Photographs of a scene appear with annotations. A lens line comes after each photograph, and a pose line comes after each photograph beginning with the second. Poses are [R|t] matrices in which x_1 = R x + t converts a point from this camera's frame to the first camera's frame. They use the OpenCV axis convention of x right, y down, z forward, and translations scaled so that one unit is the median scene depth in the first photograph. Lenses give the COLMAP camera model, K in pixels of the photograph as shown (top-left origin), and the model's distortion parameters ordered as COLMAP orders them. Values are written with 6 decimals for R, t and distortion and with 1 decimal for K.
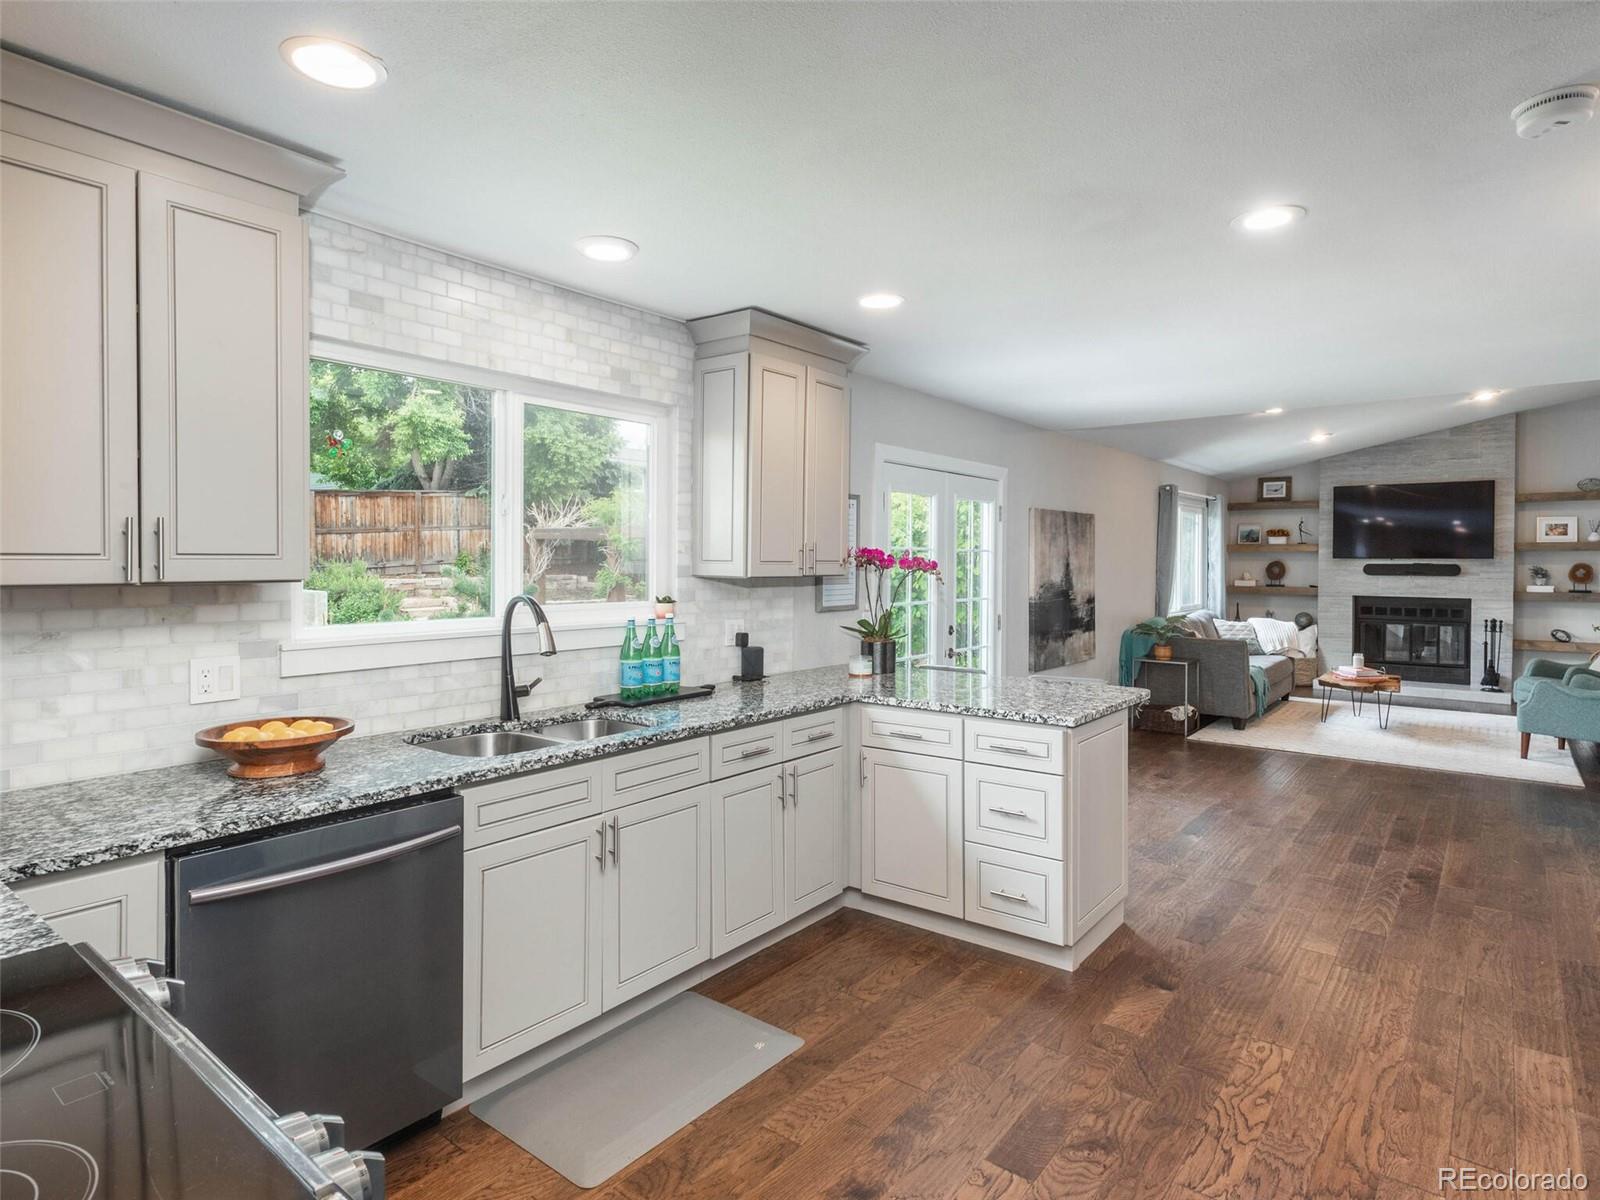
lens RADIAL K [[852.4, 0, 800.0], [0, 852.4, 600.0], [0, 0, 1]] dist [0.002941, 0.000333]
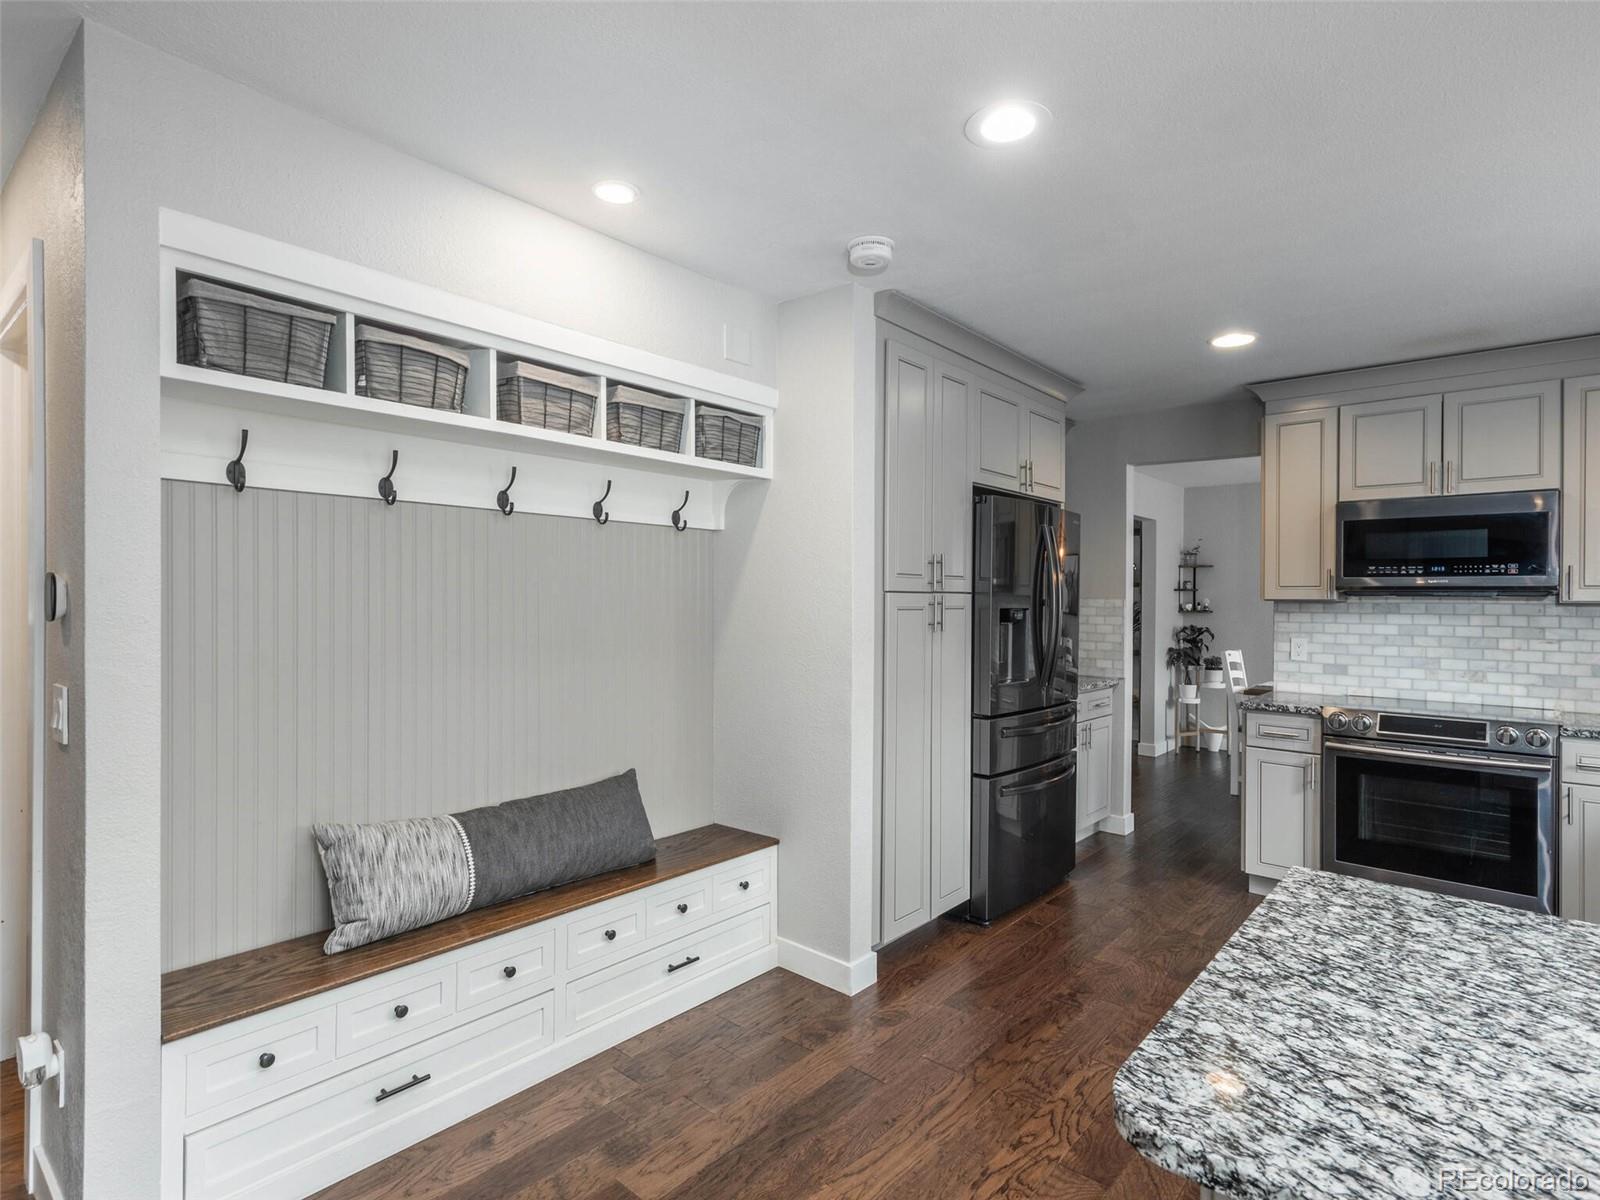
lens RADIAL K [[822.0, 0, 800.0], [0, 822.0, 600.0], [0, 0, 1]] dist [0.002456, 0.000135]
pose [[-0.999343, -0.015615, 0.032704, 0.807696], [-0.013835, 0.998446, 0.053975, -0.053557], [-0.033496, 0.053487, -0.998007, 1.972961]]
